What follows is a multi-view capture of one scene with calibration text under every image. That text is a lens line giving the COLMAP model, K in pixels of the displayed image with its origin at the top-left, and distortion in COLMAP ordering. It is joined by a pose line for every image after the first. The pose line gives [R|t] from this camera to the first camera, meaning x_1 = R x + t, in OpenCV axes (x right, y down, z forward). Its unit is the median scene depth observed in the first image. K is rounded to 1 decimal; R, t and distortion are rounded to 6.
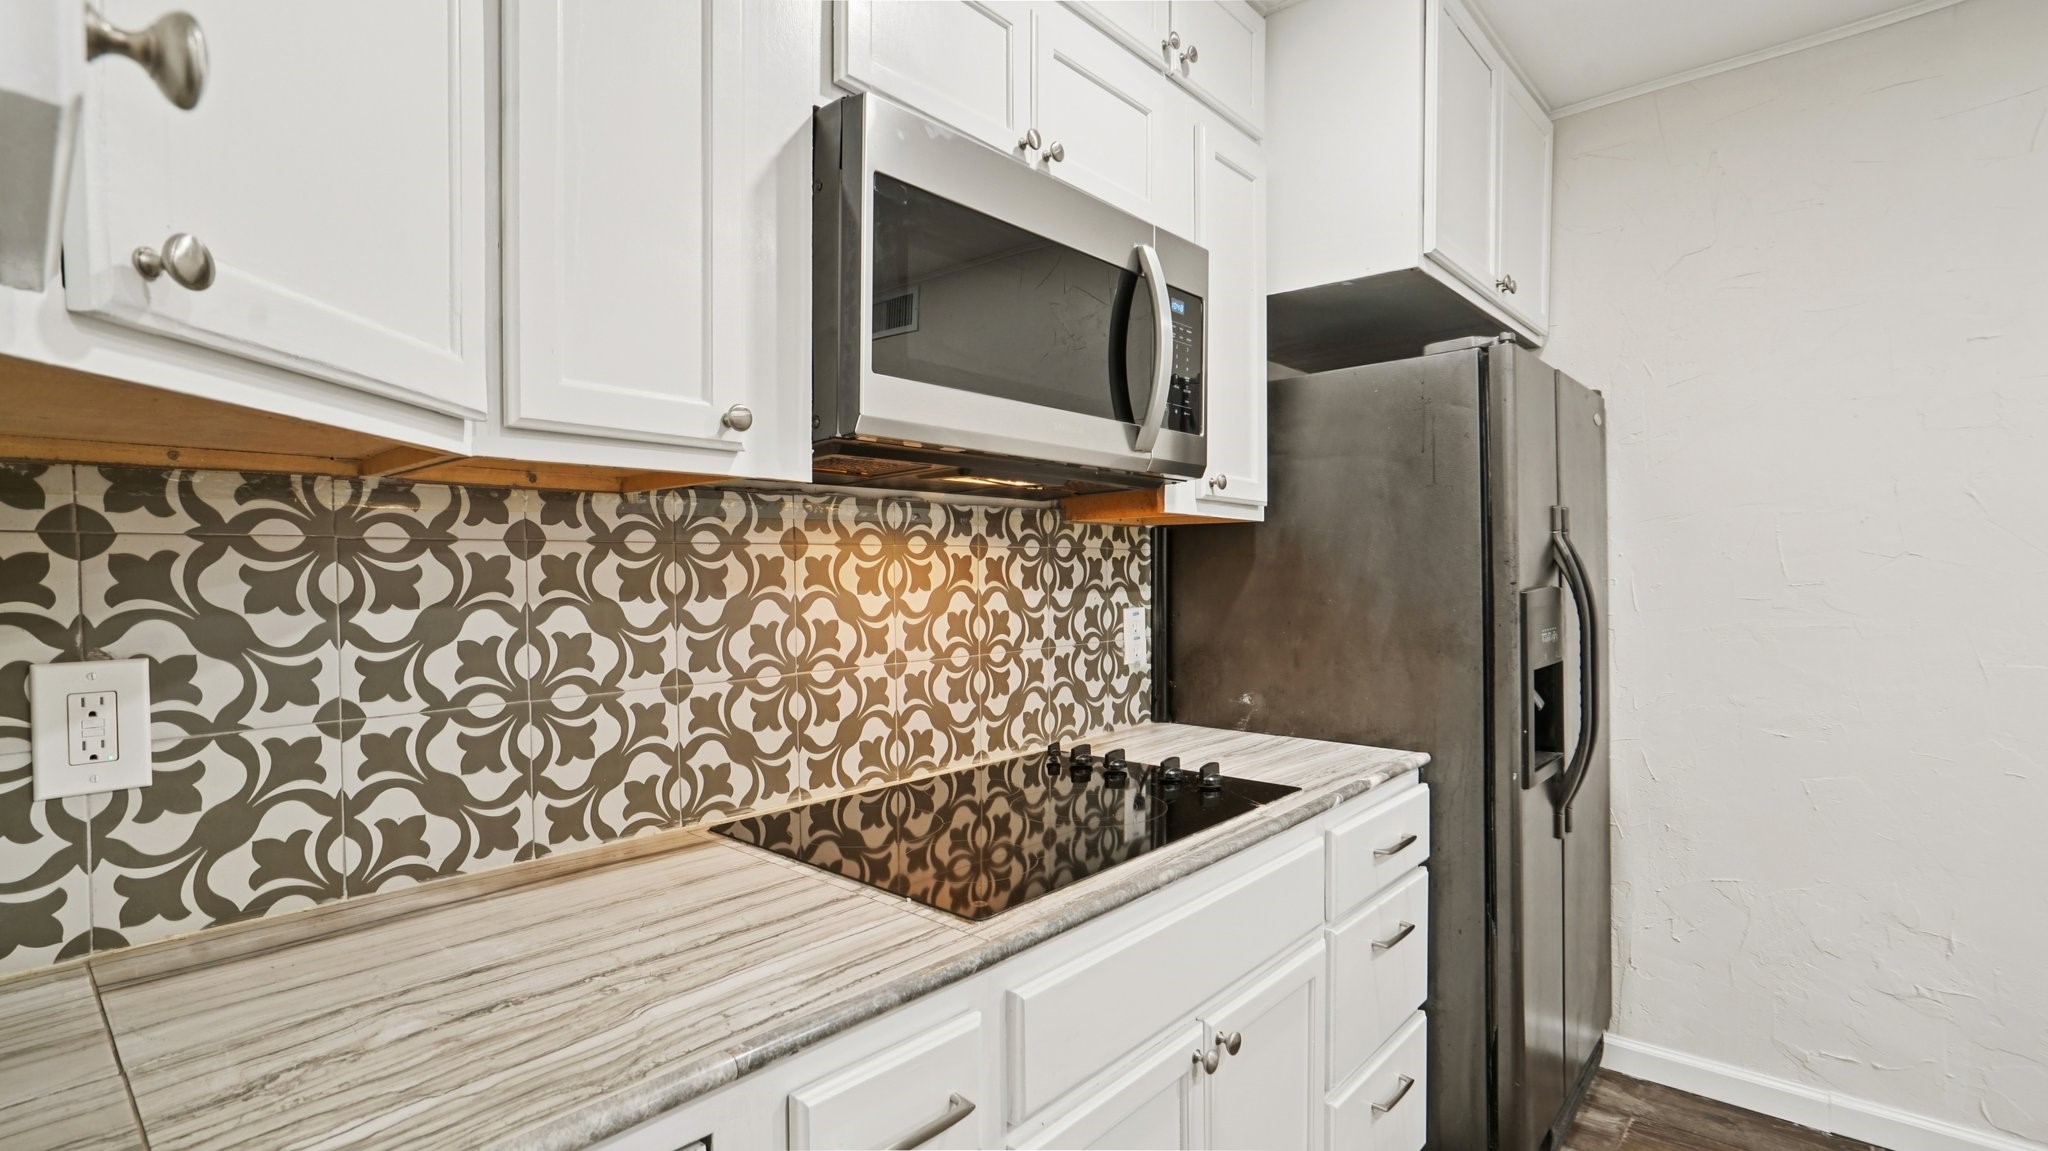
lens RADIAL K [[973.5, 0, 1022.5], [0, 973.5, 583.3], [0, 0, 1]] dist [-0.038916, 0.021734]
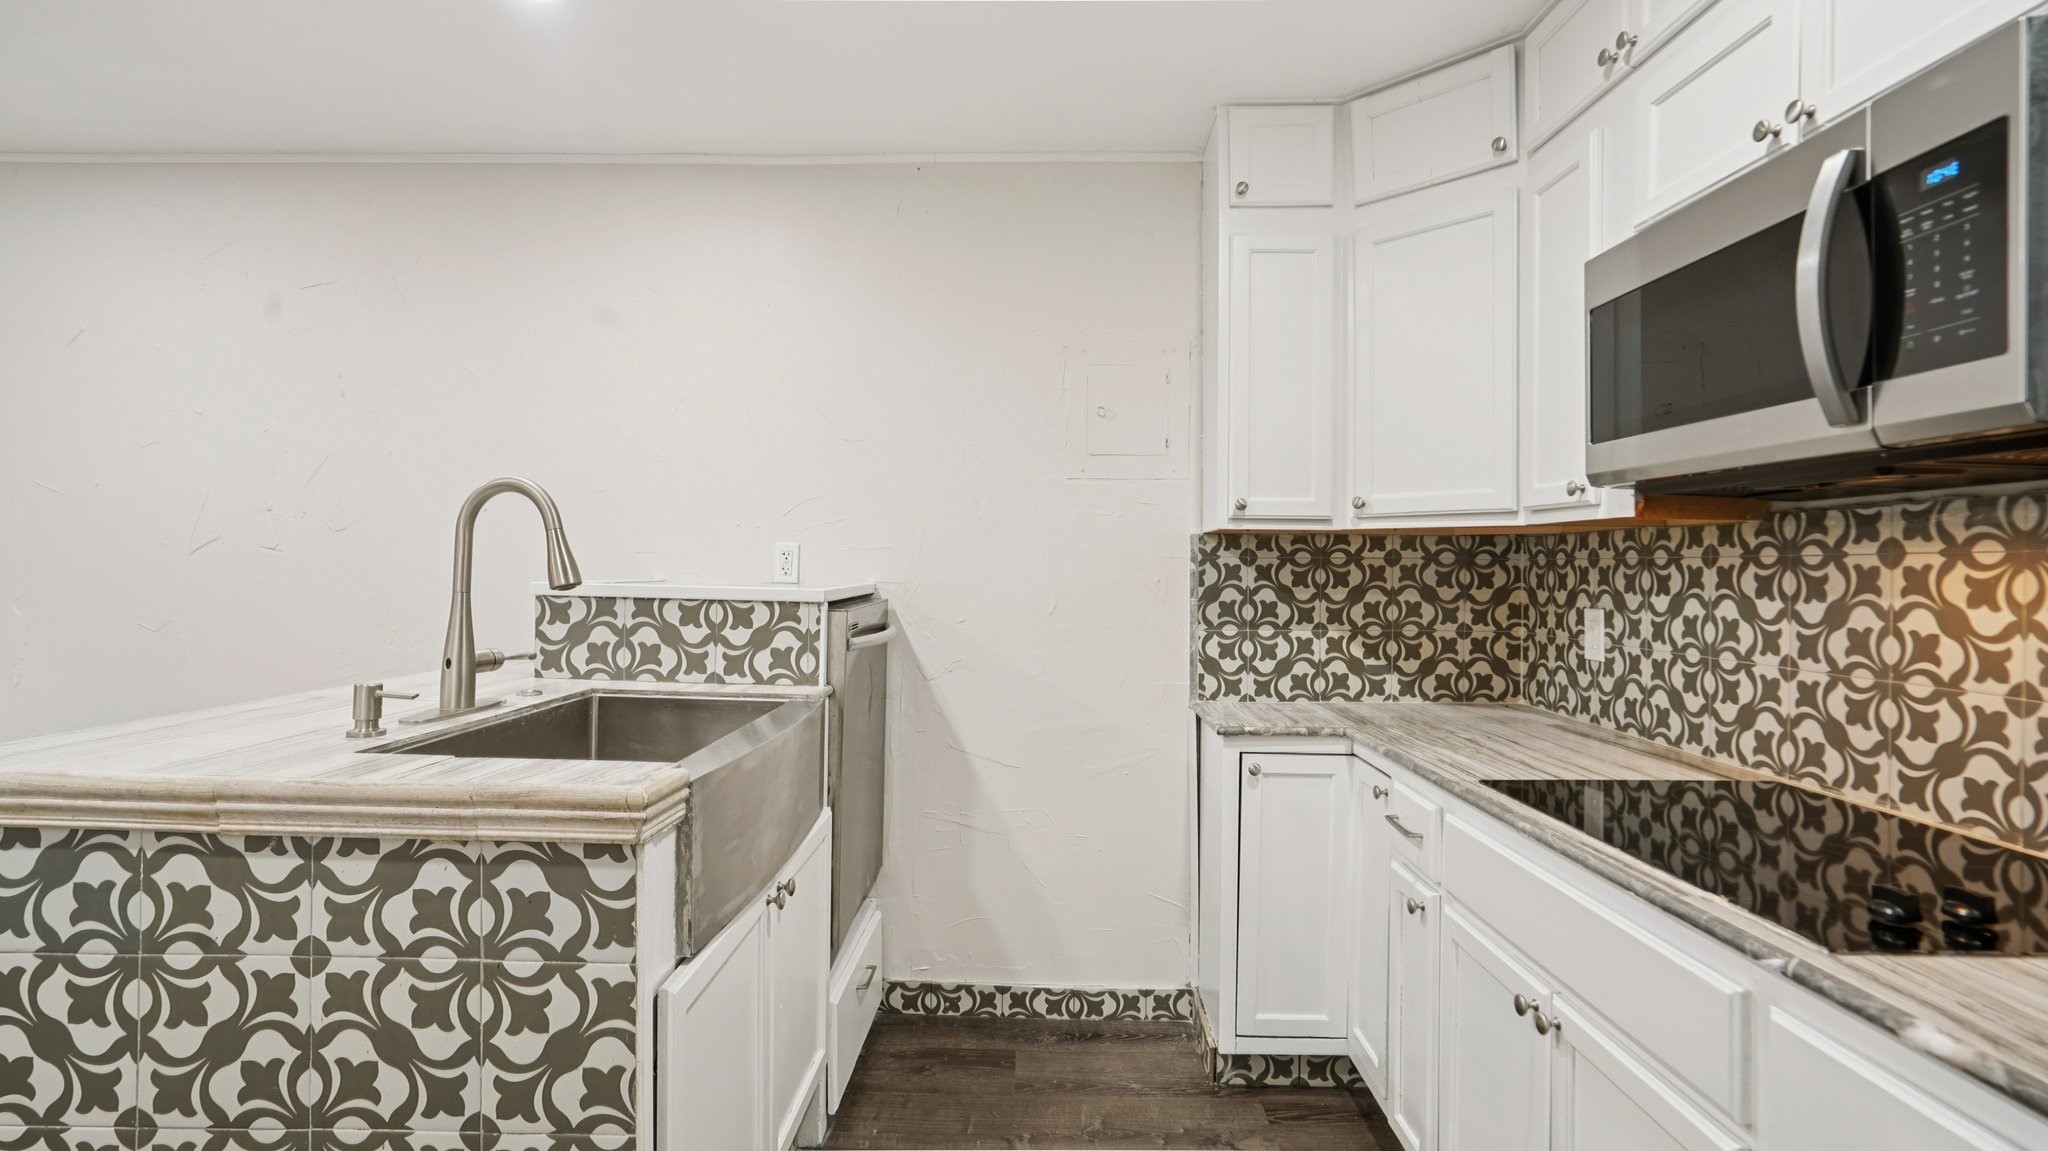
lens RADIAL K [[973.5, 0, 1007.6], [0, 973.5, 559.2], [0, 0, 1]] dist [-0.038916, 0.021734]
pose [[-0.771133, -0.009471, -0.636603, 1.099728], [-0.020054, 0.999755, 0.009418, -0.025327], [0.636358, 0.020029, -0.771134, 1.166240]]
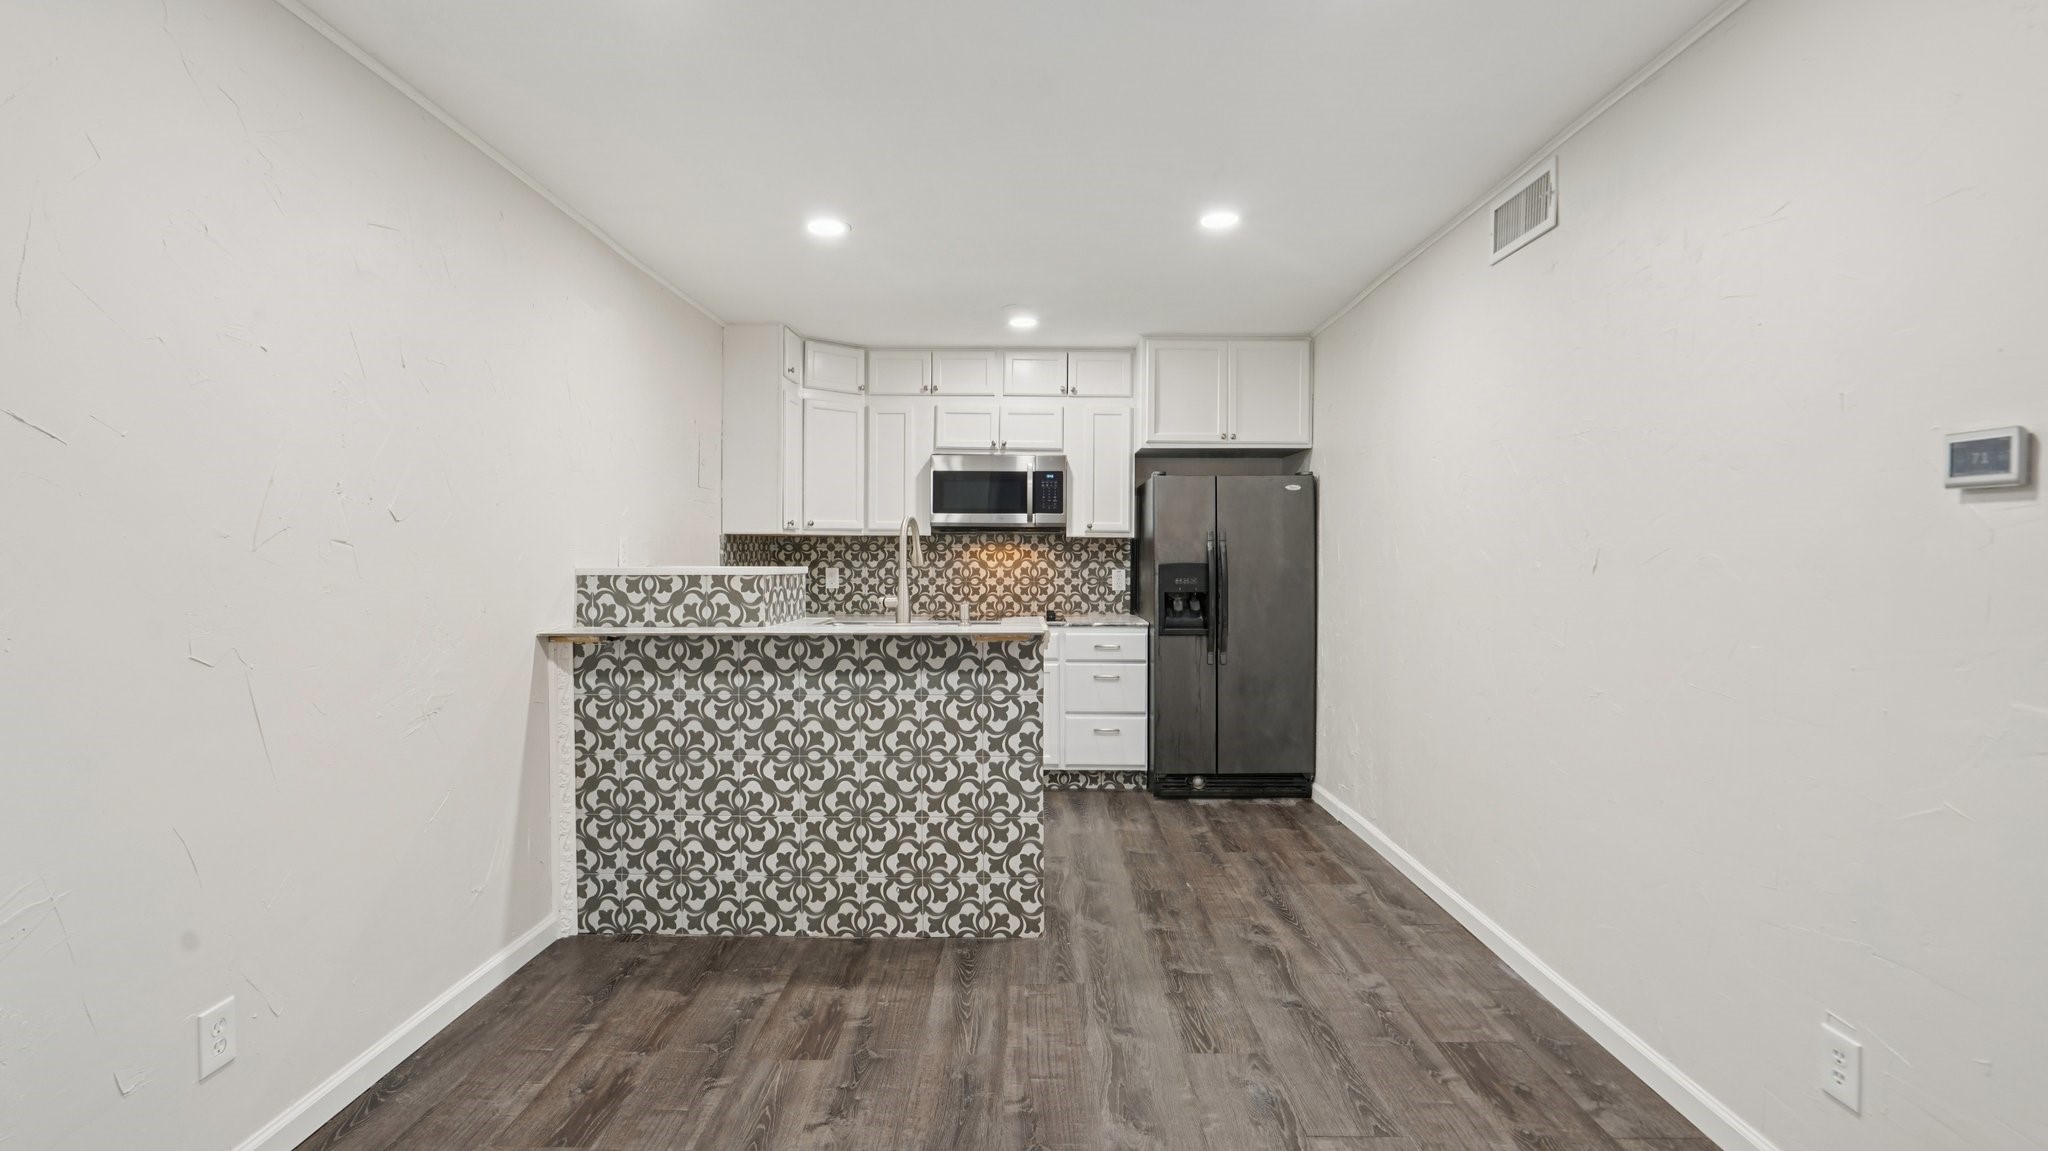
lens RADIAL K [[973.5, 0, 1018.3], [0, 973.5, 566.0], [0, 0, 1]] dist [-0.038916, 0.021734]
pose [[0.643240, 0.013133, -0.765552, 2.809583], [-0.017441, 0.999845, 0.002499, 0.019676], [0.765466, 0.011744, 0.643369, -1.302376]]
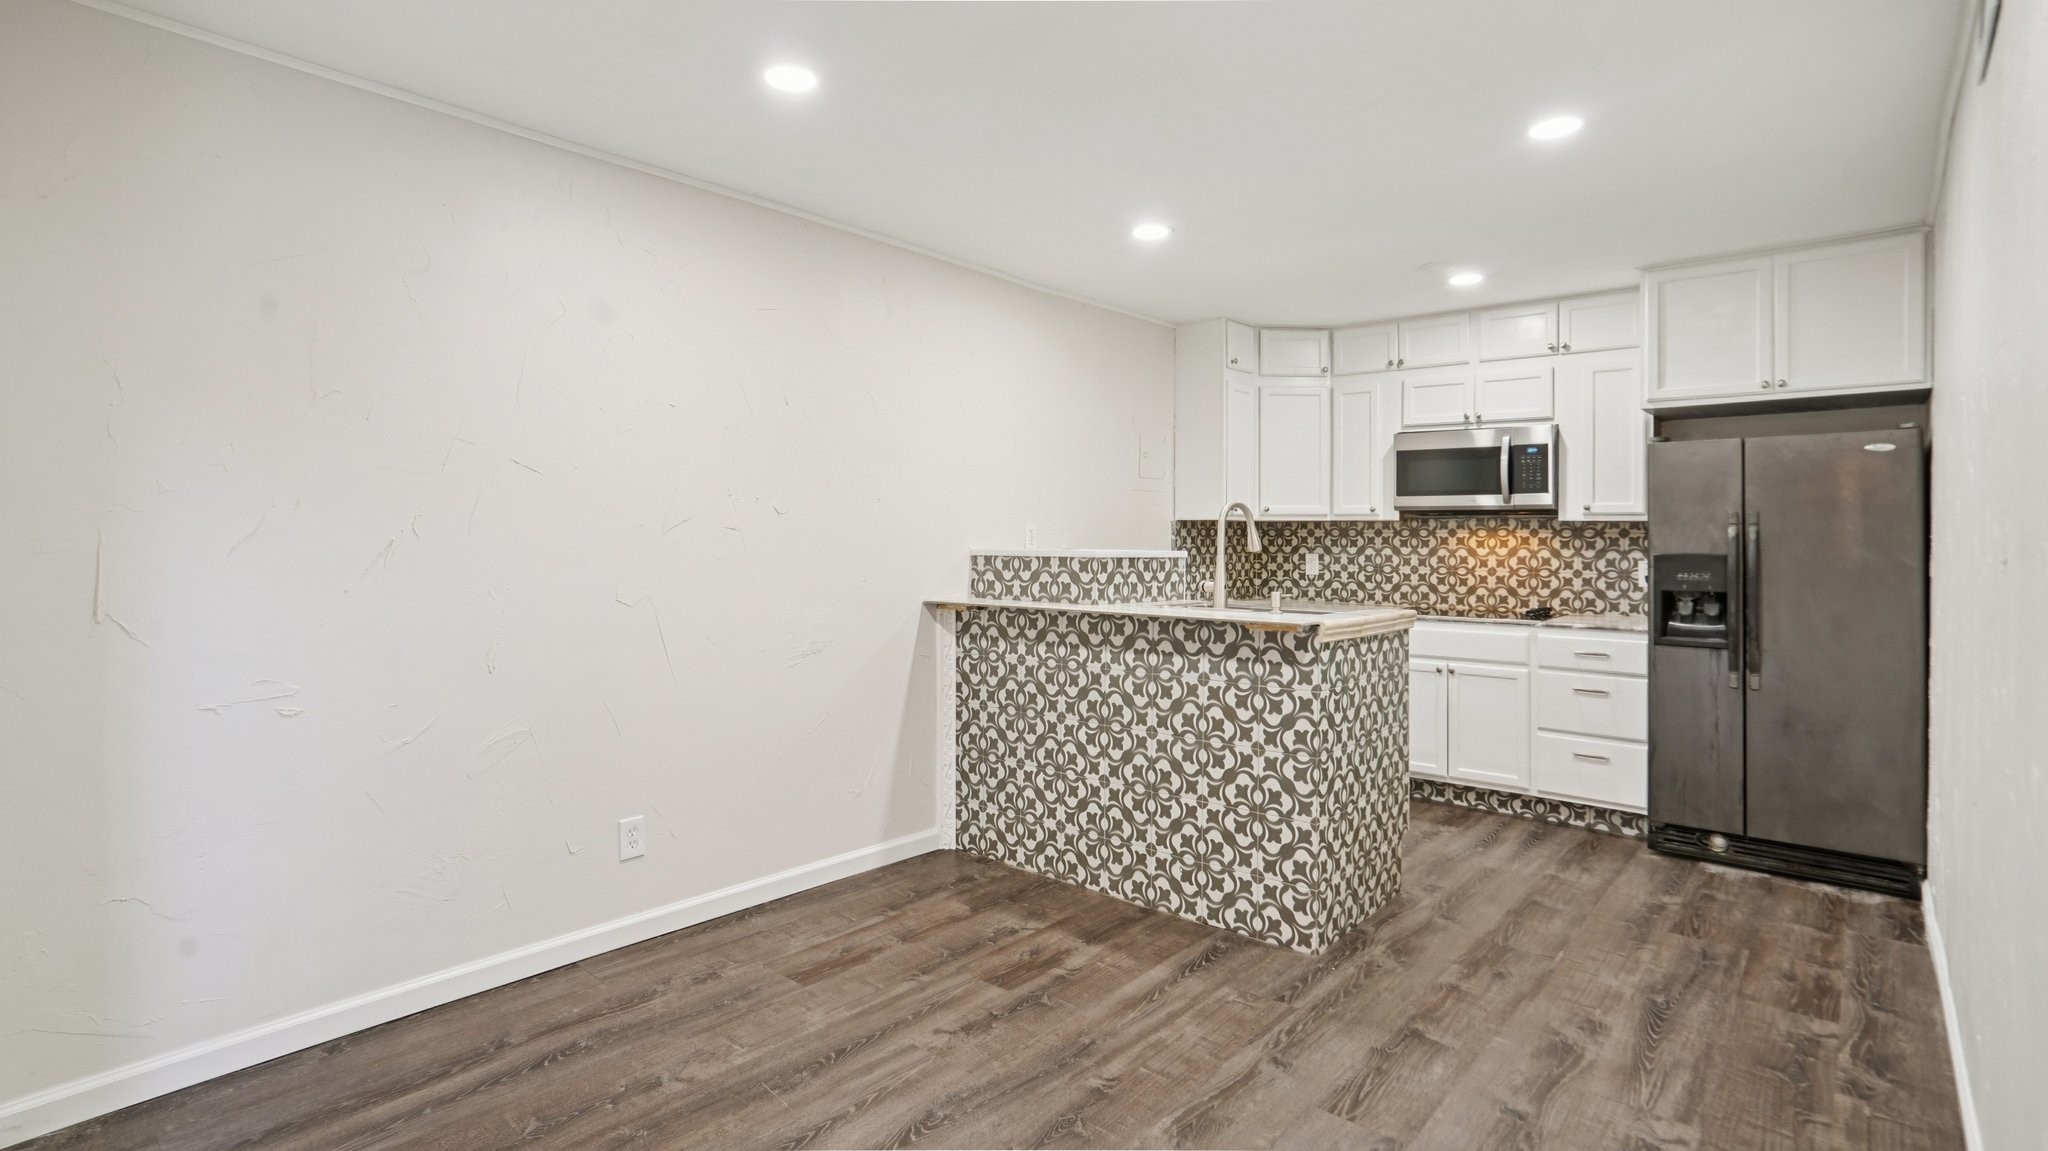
lens RADIAL K [[973.5, 0, 1021.9], [0, 973.5, 528.6], [0, 0, 1]] dist [-0.038916, 0.021734]
pose [[-0.013506, -0.006791, -0.999886, 3.186951], [-0.024540, 0.999678, -0.006458, 0.002924], [0.999608, 0.024450, -0.013669, -0.481329]]
